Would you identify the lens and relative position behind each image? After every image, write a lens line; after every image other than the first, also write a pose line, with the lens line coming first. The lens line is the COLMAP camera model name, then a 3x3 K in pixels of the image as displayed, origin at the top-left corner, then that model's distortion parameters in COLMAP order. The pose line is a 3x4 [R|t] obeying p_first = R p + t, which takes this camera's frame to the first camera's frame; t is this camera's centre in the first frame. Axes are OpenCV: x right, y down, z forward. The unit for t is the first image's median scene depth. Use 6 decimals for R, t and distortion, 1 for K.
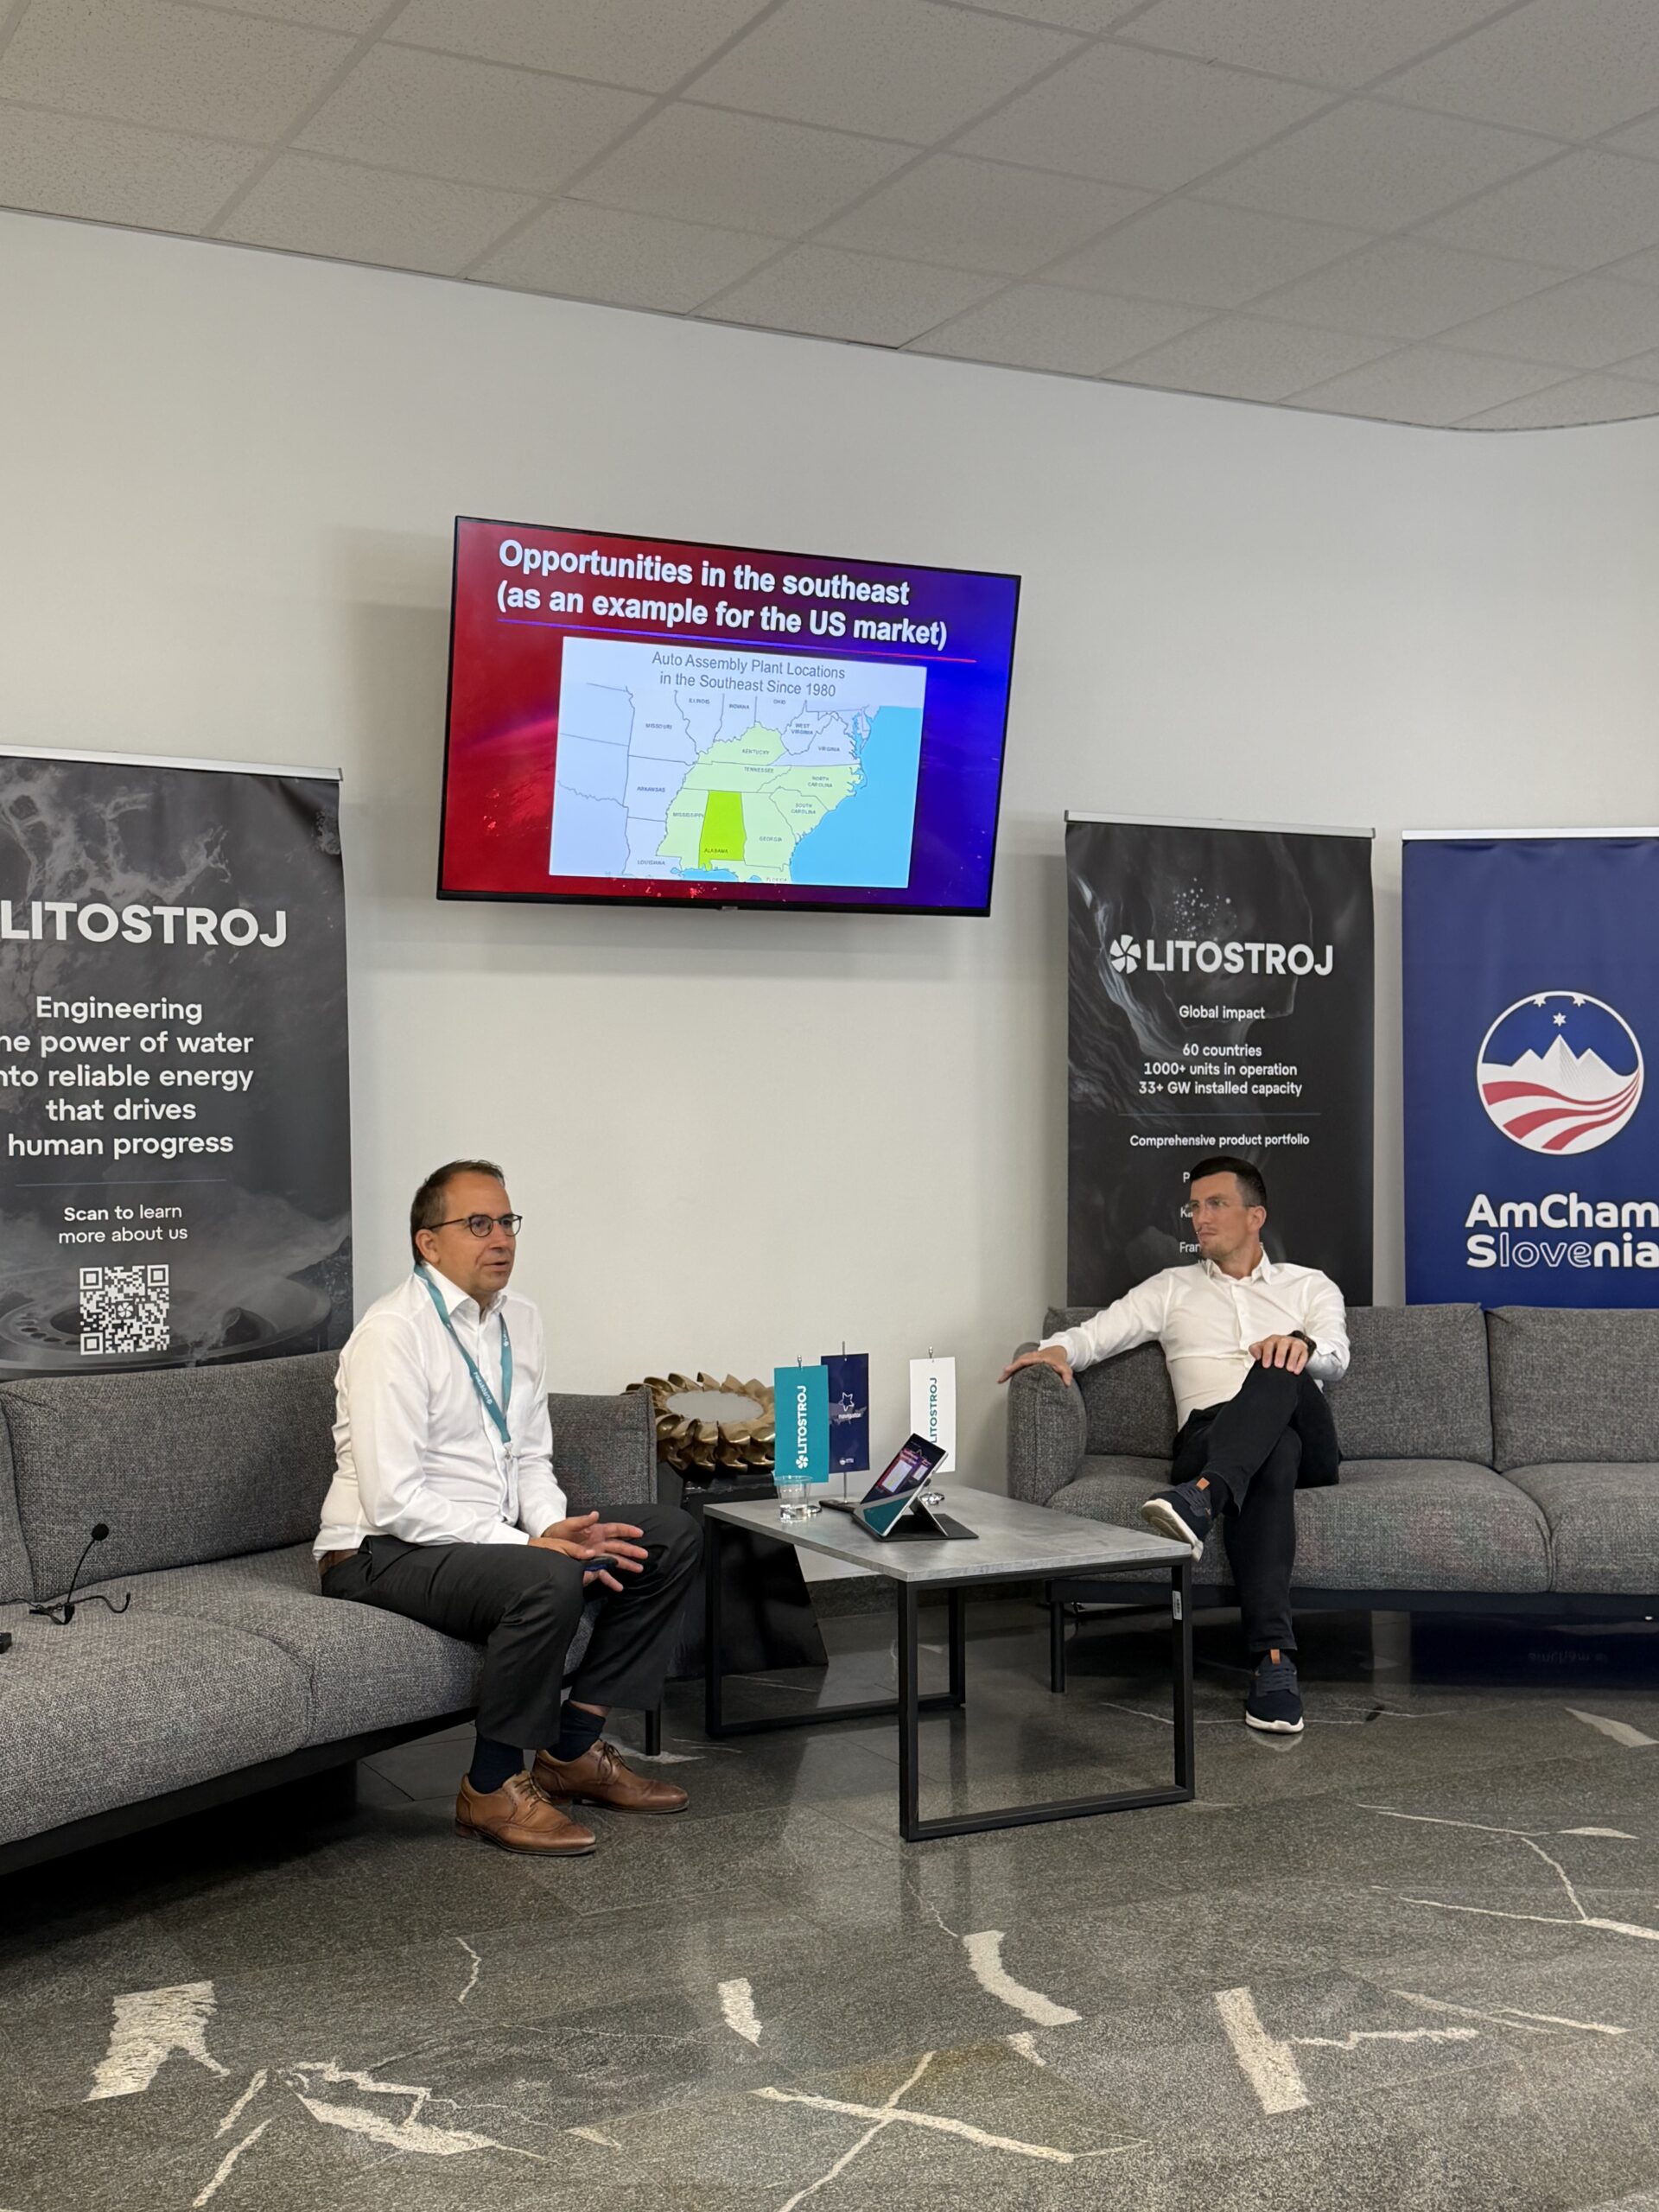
lens RADIAL K [[2529.3, 0, 830.2], [0, 2529.3, 1101.5], [0, 0, 1]] dist [0.203305, -0.475712]
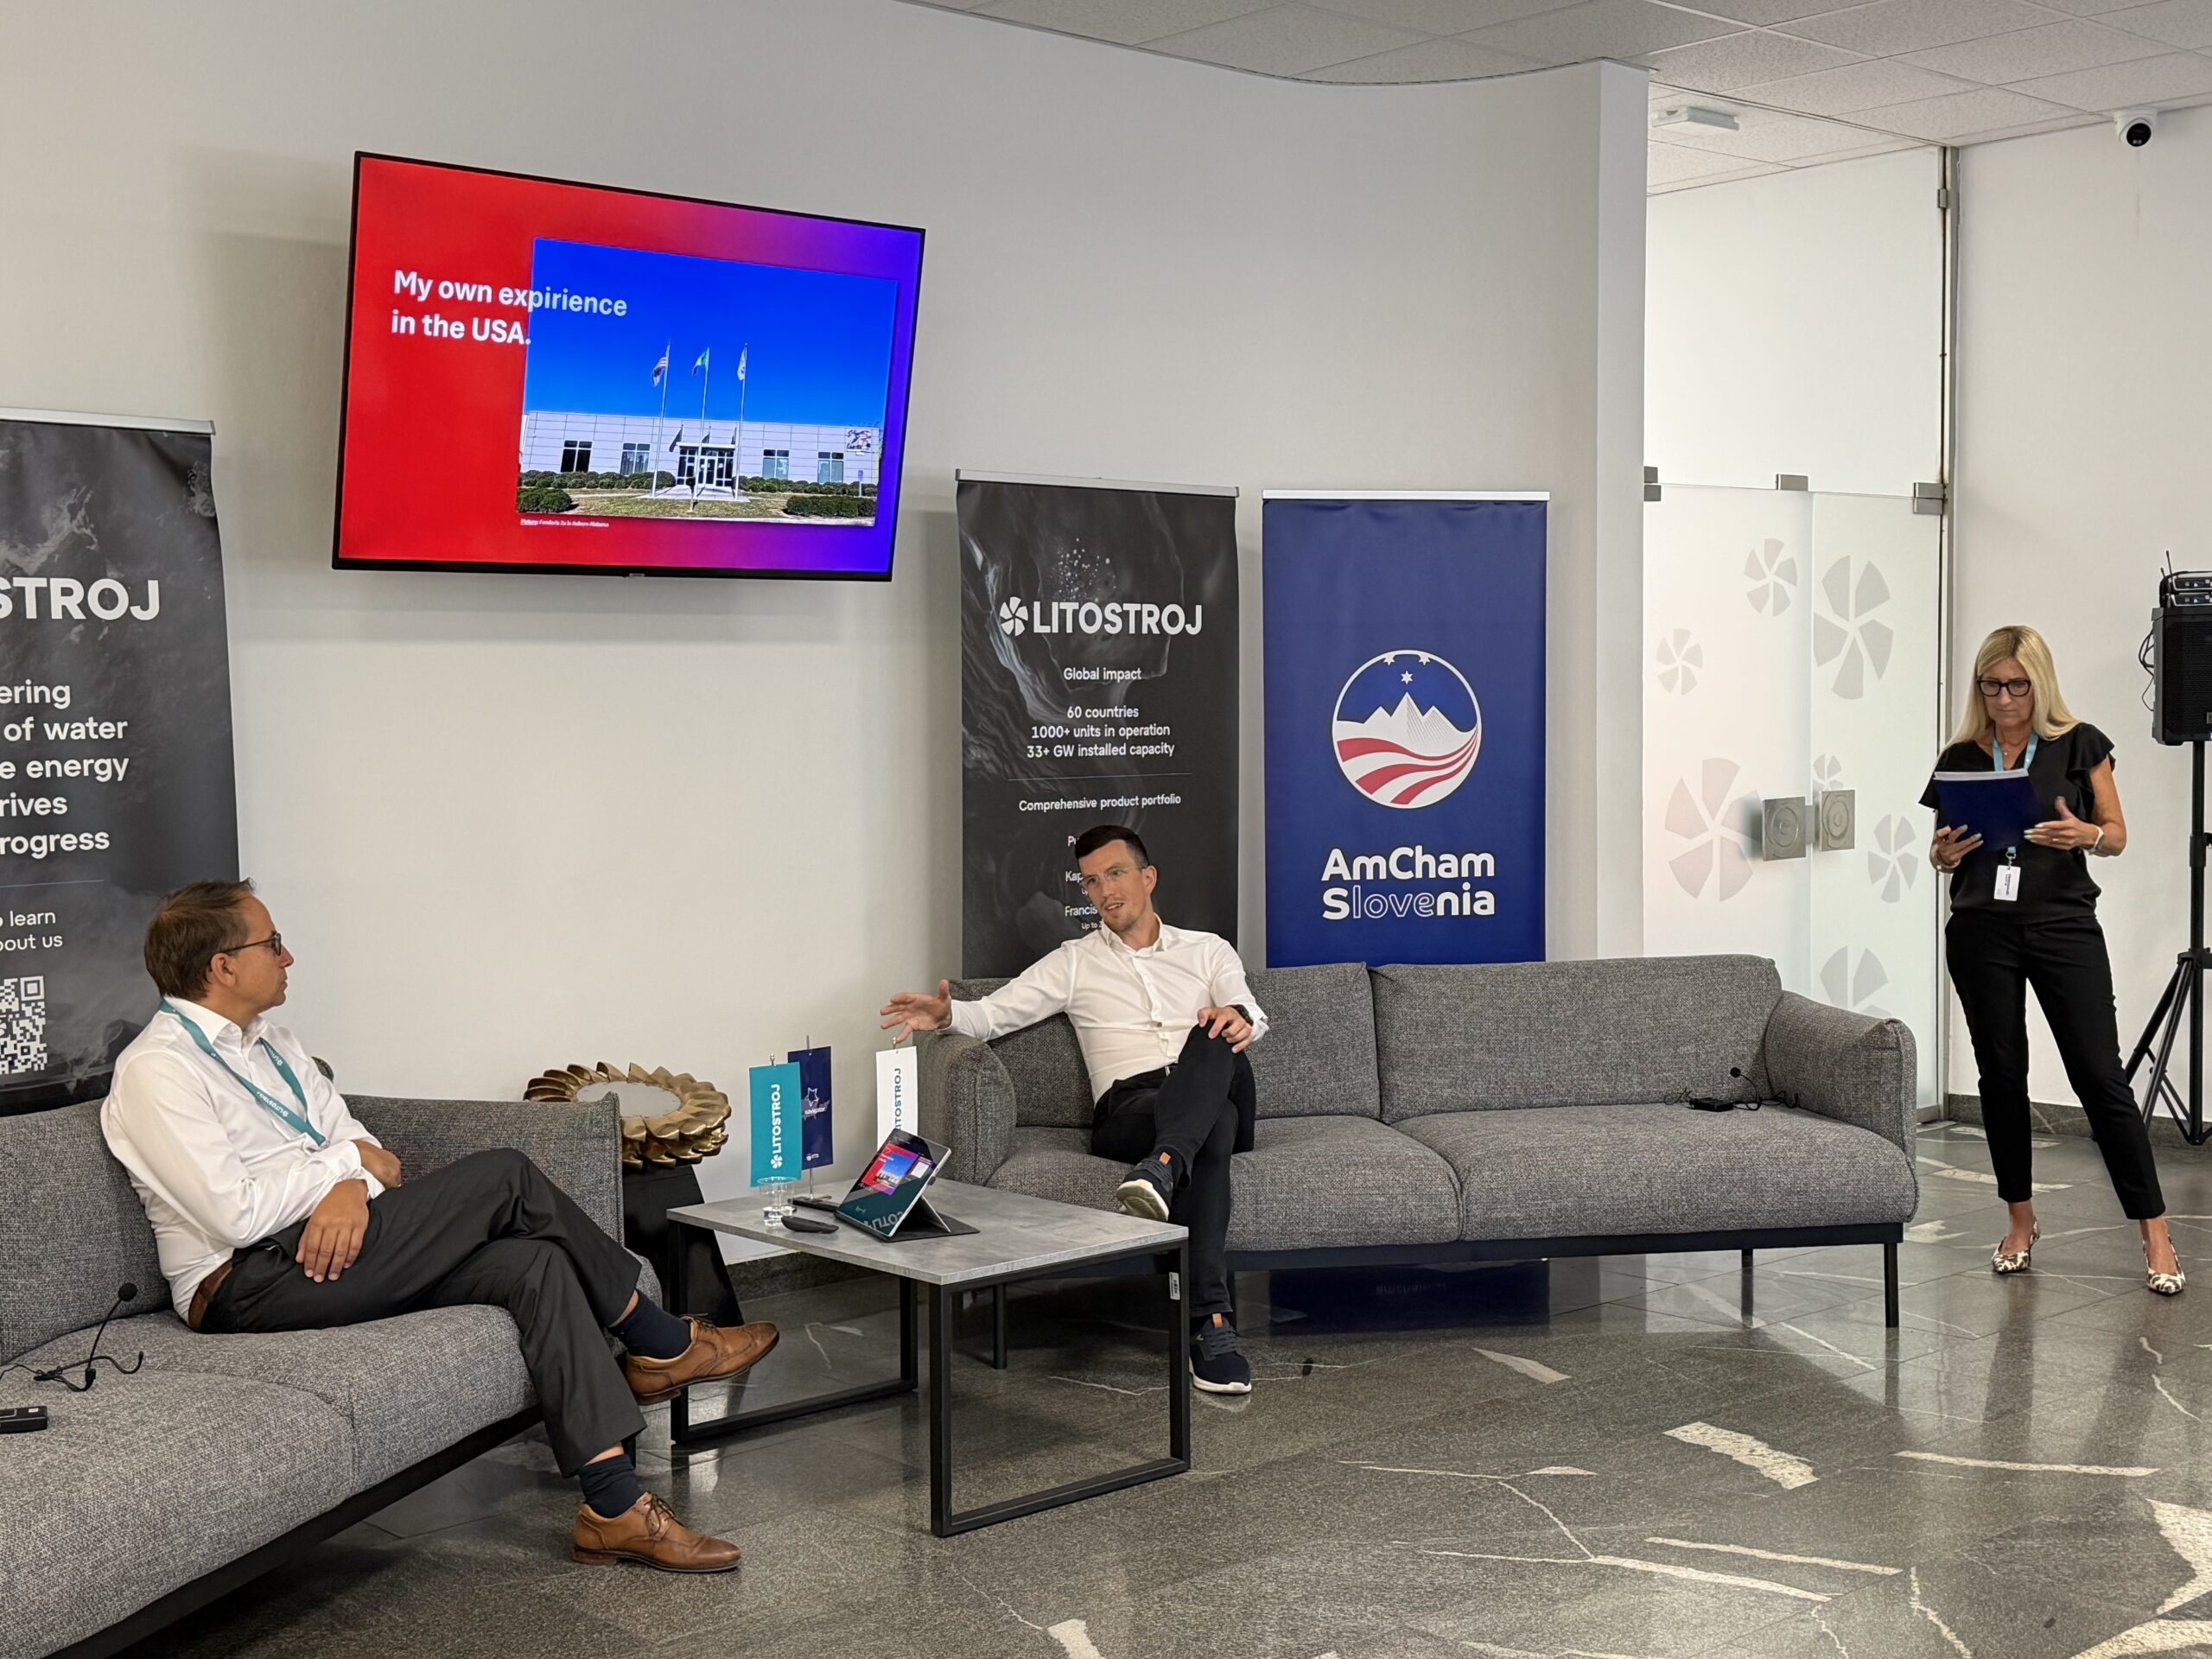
lens RADIAL K [[2733.3, 0, 1118.2], [0, 2733.3, 842.2], [0, 0, 1]] dist [0.188091, -0.415921]
pose [[0.965343, -0.018438, 0.260330, -0.147125], [0.002929, 0.998204, 0.059839, -0.041100], [-0.260966, -0.057002, 0.963664, -0.044239]]
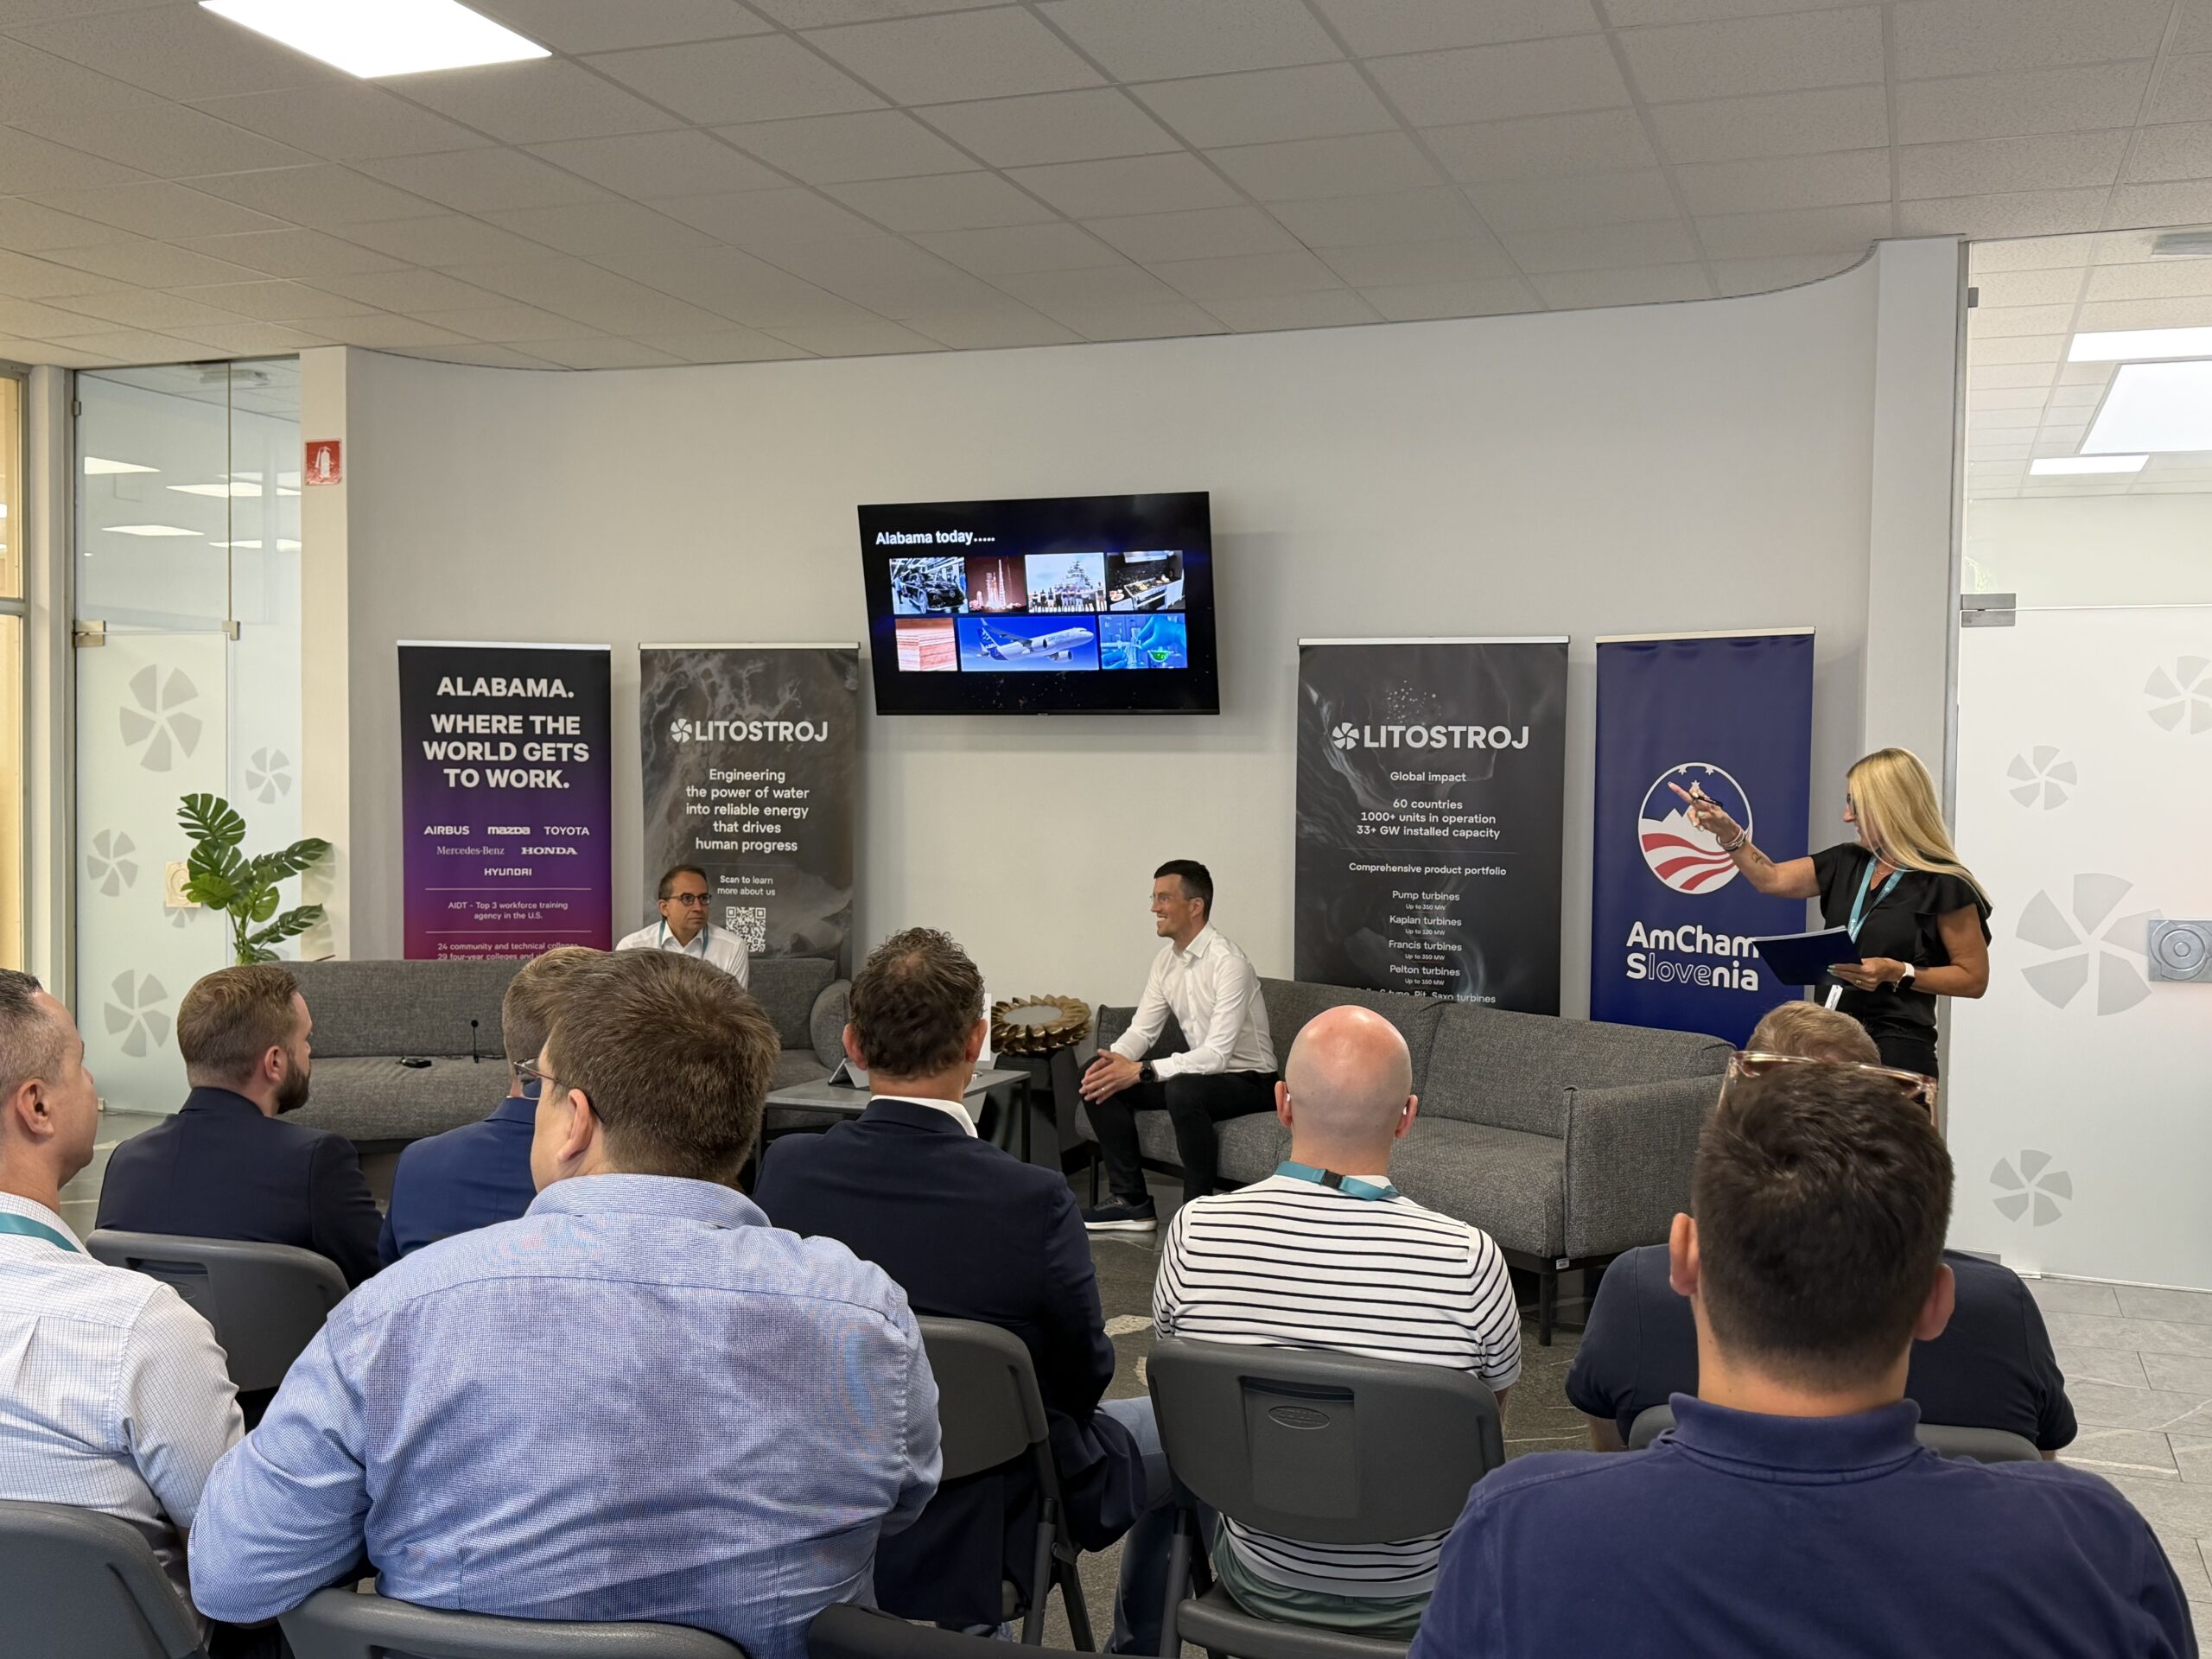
lens RADIAL K [[2156.5, 0, 1110.0], [0, 2156.5, 841.9], [0, 0, 1]] dist [0.183989, -0.429298]
pose [[0.666884, 0.042182, -0.743967, 1.126275], [-0.010669, 0.998835, 0.047069, -0.065586], [0.745085, -0.023453, 0.666557, 0.106579]]
